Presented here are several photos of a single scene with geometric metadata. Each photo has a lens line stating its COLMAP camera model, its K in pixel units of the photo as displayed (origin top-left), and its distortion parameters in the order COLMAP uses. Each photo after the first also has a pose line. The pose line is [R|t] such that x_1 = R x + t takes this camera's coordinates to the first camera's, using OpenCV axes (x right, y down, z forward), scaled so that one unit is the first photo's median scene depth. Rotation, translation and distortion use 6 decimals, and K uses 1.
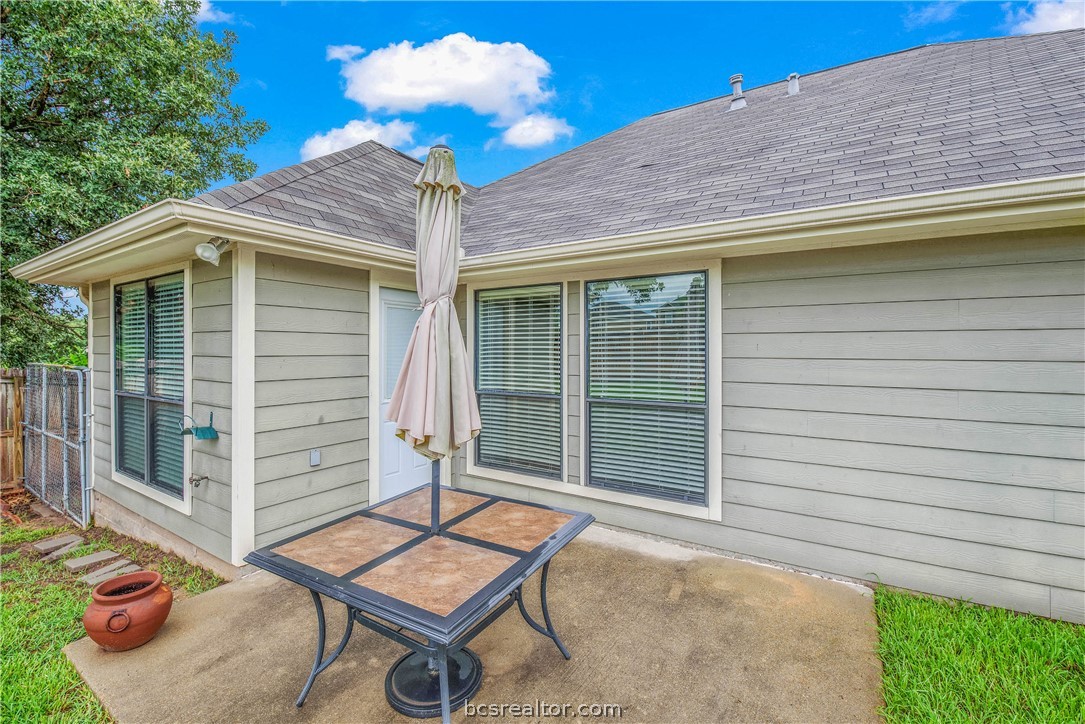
lens RADIAL K [[477.5, 0, 541.5], [0, 477.5, 358.6], [0, 0, 1]] dist [0.006827, -0.000891]
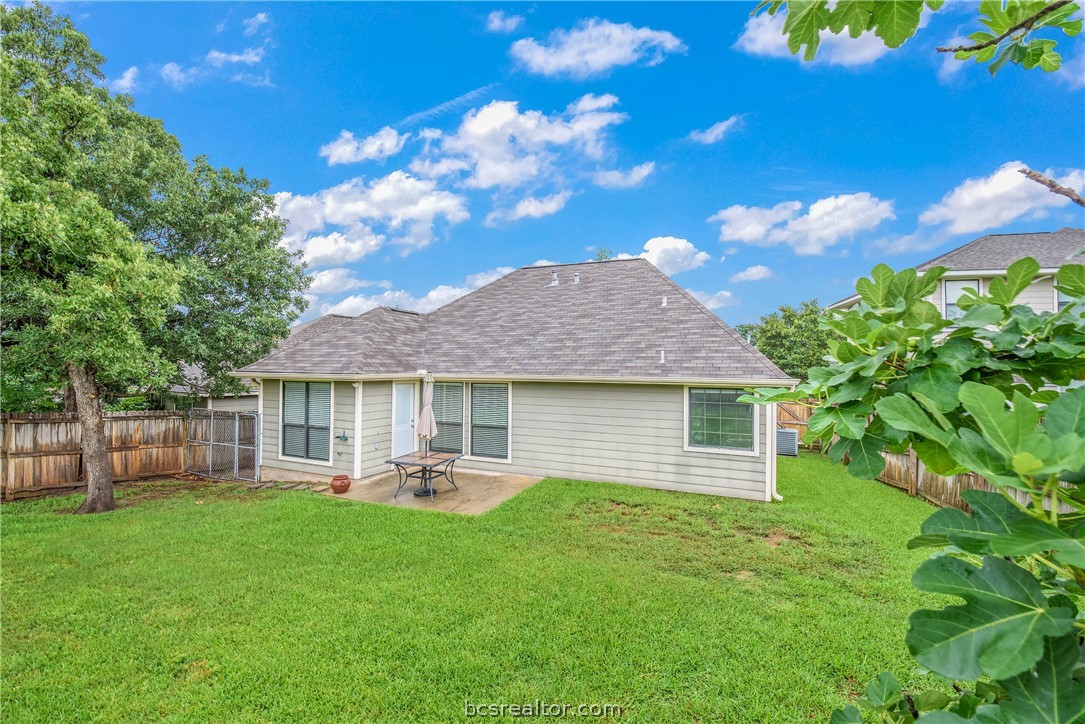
lens RADIAL K [[477.5, 0, 540.3], [0, 477.5, 359.1], [0, 0, 1]] dist [0.006827, -0.000891]
pose [[0.990276, 0.009348, 0.138800, 0.112300], [-0.004442, 0.999356, -0.035610, -0.222023], [-0.139043, 0.034647, 0.989680, -2.023367]]
